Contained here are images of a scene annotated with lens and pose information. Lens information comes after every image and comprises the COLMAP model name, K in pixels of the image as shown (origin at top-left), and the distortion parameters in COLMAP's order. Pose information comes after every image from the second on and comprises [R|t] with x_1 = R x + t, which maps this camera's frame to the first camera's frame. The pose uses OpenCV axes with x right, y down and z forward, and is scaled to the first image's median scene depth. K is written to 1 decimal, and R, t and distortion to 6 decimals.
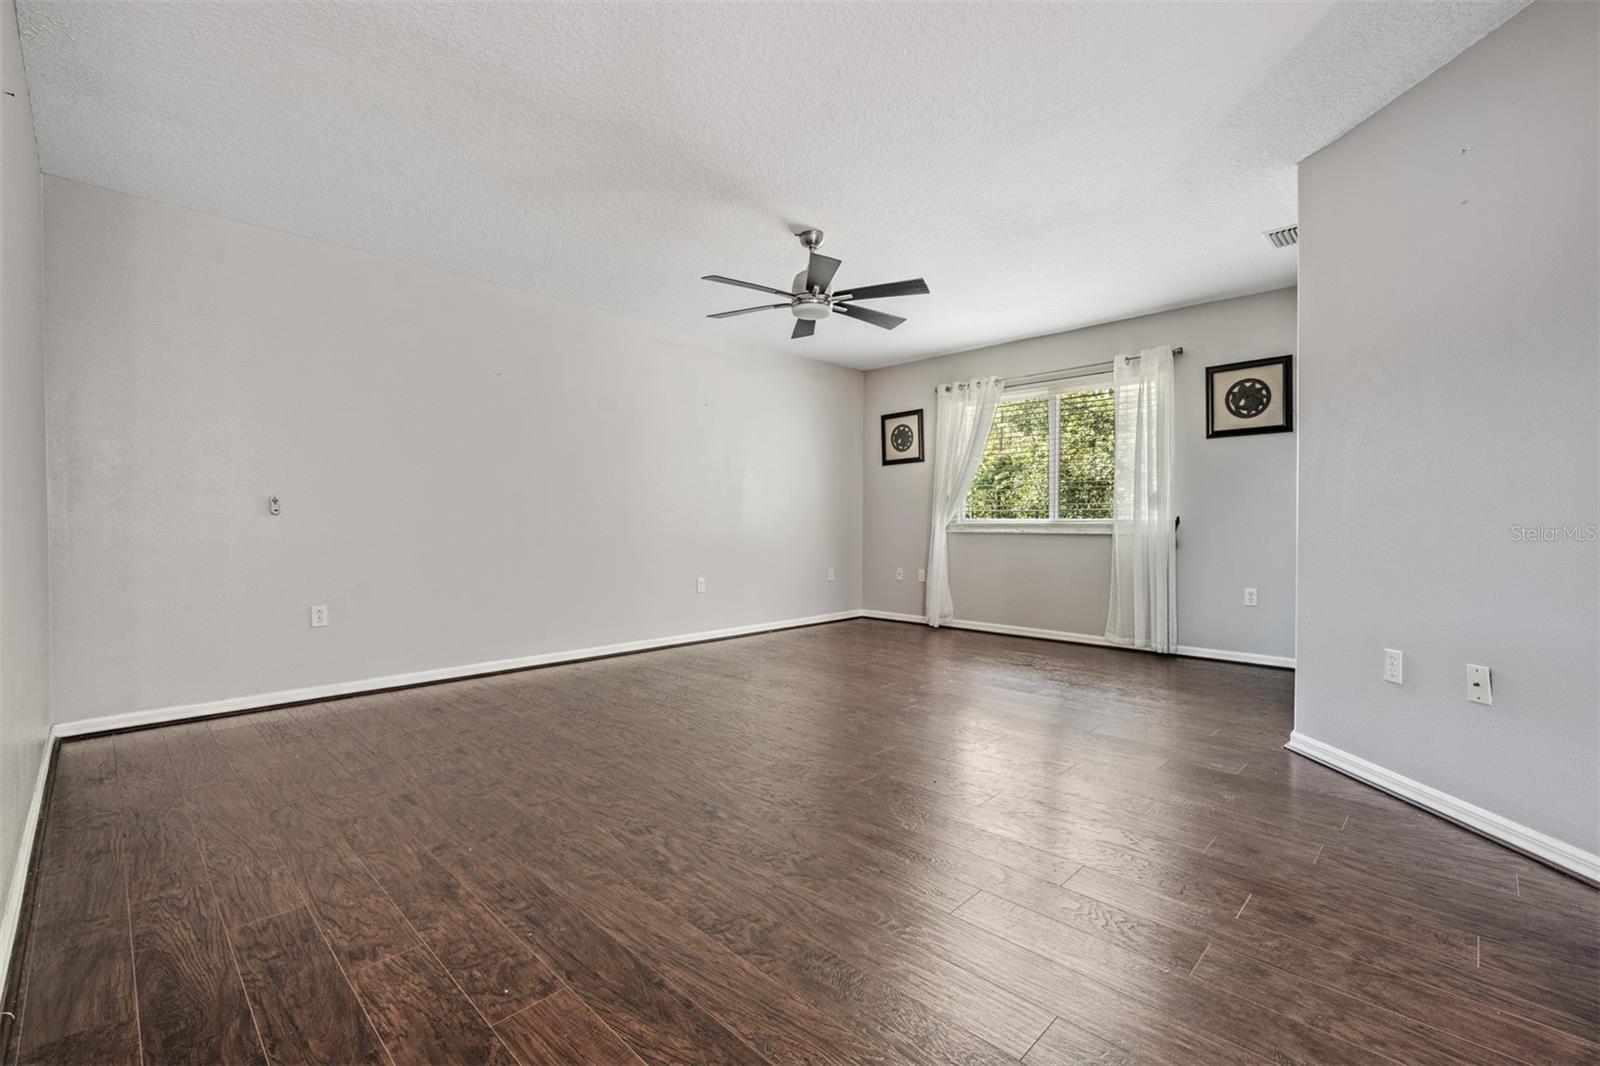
lens RADIAL K [[685.3, 0, 806.3], [0, 685.3, 530.3], [0, 0, 1]] dist [-0.003801, -0.000565]
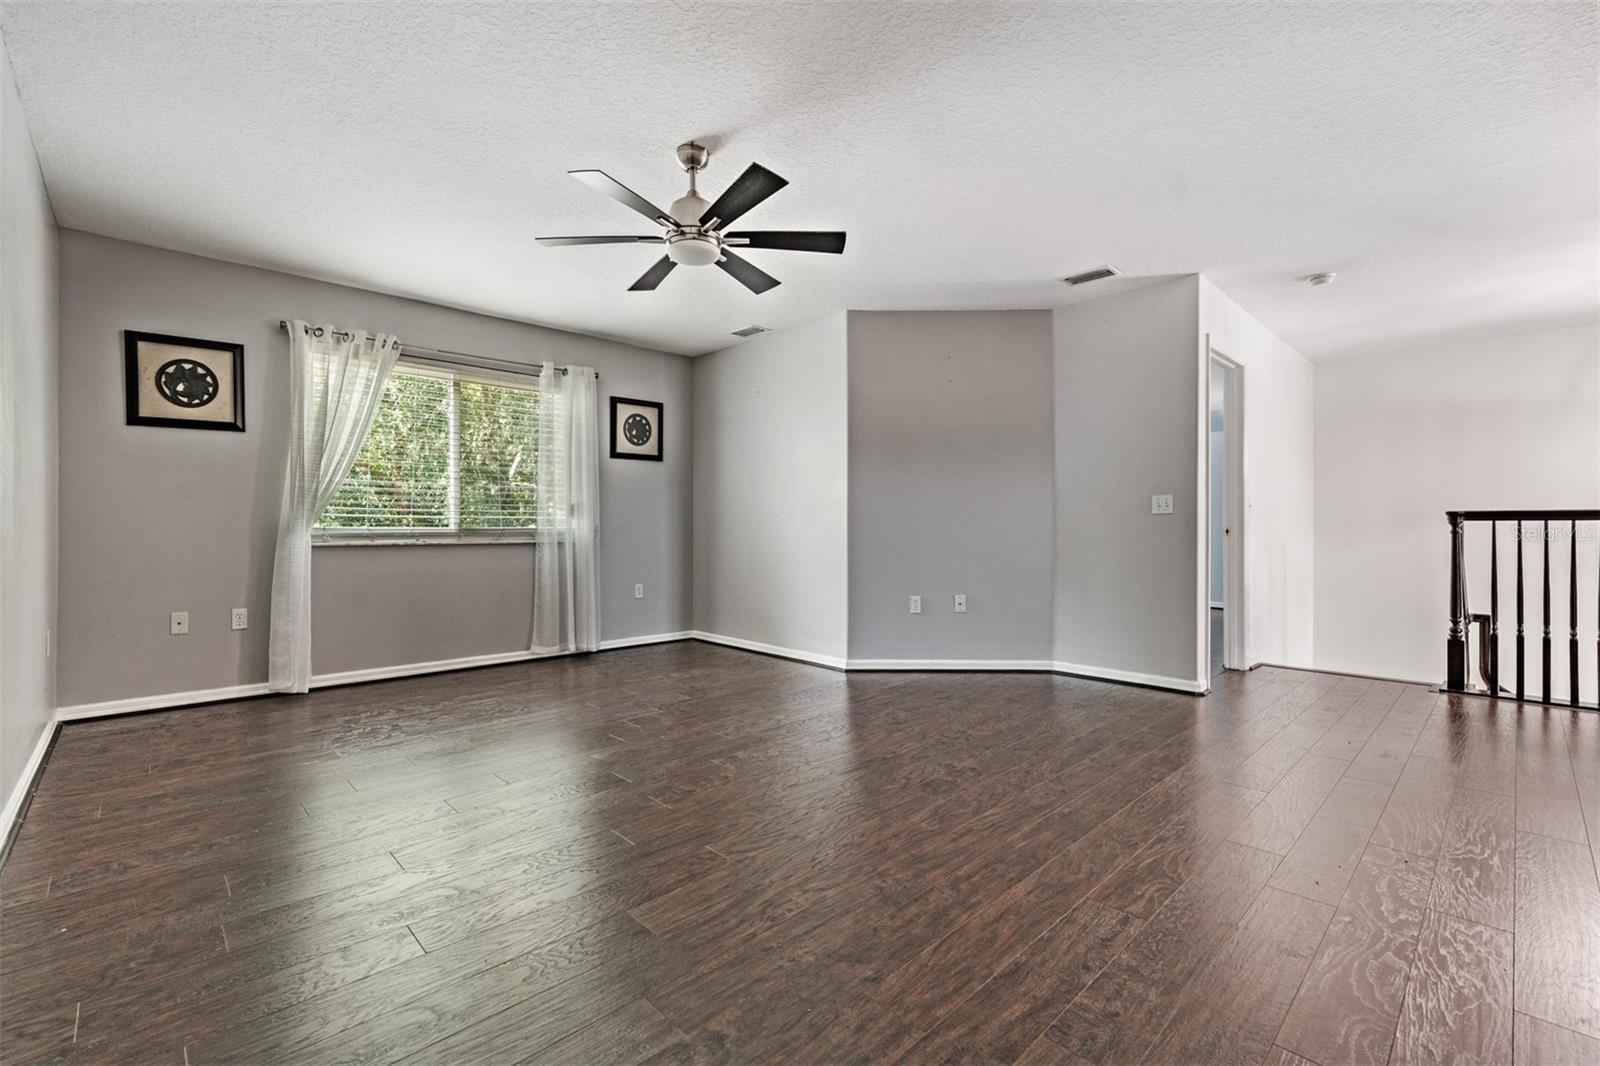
lens RADIAL K [[685.3, 0, 808.7], [0, 685.3, 529.0], [0, 0, 1]] dist [-0.003801, -0.000565]
pose [[0.029736, -0.000858, 0.999557, -0.429203], [0.011298, 0.999936, 0.000522, -0.008490], [-0.999494, 0.011278, 0.029744, 0.488110]]
